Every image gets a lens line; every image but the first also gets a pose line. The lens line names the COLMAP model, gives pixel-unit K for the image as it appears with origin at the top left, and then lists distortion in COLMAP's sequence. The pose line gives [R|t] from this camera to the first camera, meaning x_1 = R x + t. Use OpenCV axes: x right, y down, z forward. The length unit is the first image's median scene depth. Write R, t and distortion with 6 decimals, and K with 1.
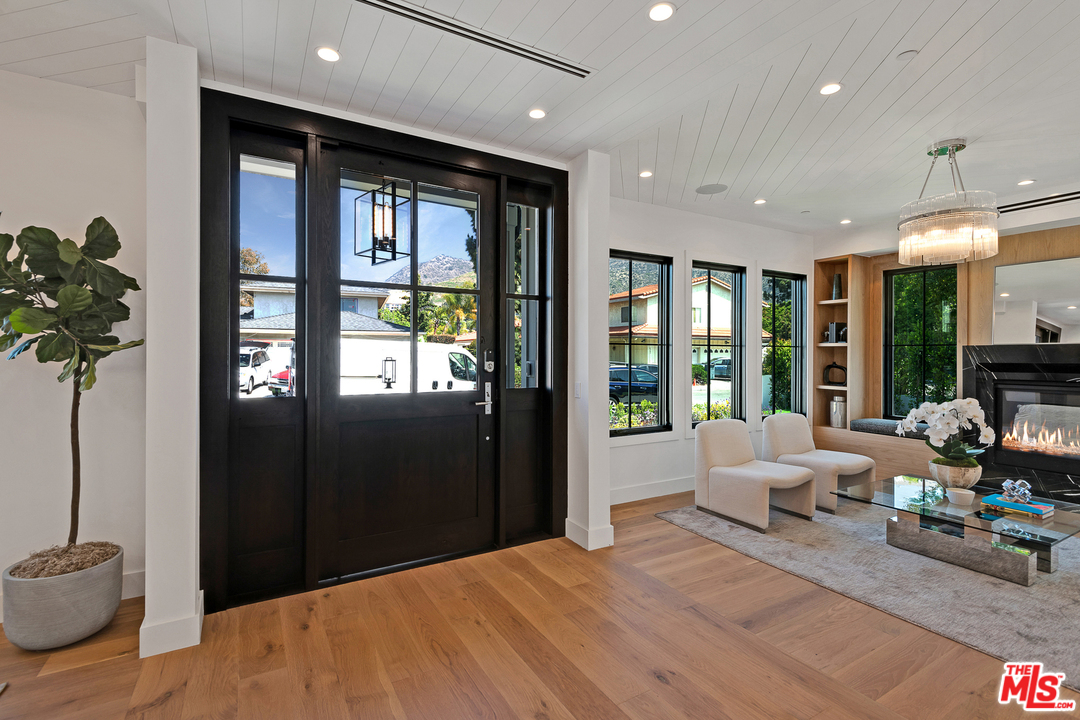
lens RADIAL K [[491.9, 0, 538.9], [0, 491.9, 354.5], [0, 0, 1]] dist [0.027009, -0.016399]
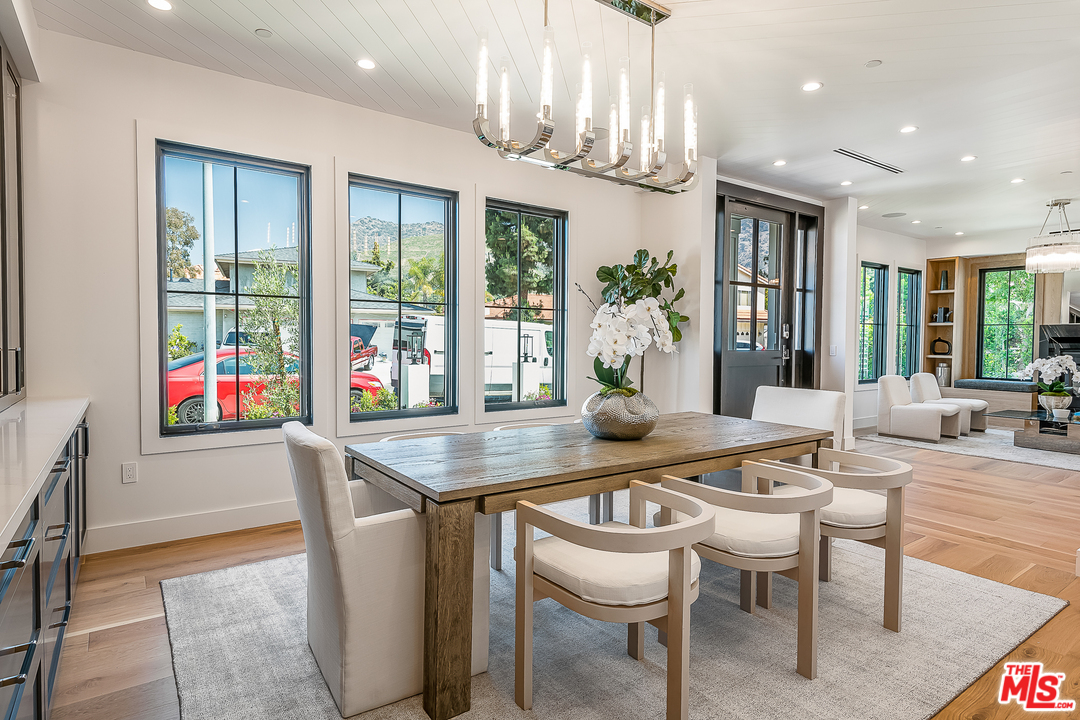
lens RADIAL K [[575.9, 0, 541.1], [0, 575.9, 356.6], [0, 0, 1]] dist [0.000912, 0.000656]
pose [[0.995918, 0.000849, 0.090264, -0.838827], [-0.003908, 0.999424, 0.033717, 0.026622], [-0.090183, -0.033932, 0.995347, -0.603954]]
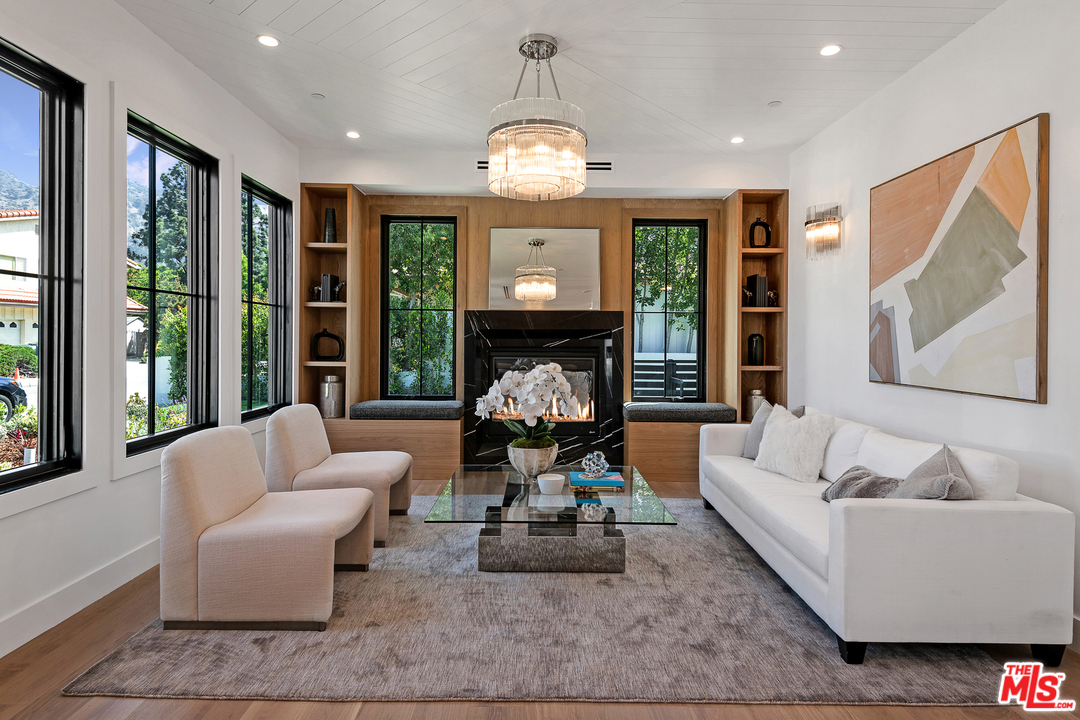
lens RADIAL K [[571.7, 0, 544.0], [0, 571.7, 341.5], [0, 0, 1]] dist [0.036709, -0.026810]
pose [[0.487688, -0.003672, 0.873010, 0.017720], [-0.007888, 0.999932, 0.008613, 0.033776], [-0.872982, -0.011087, 0.487626, 0.427362]]
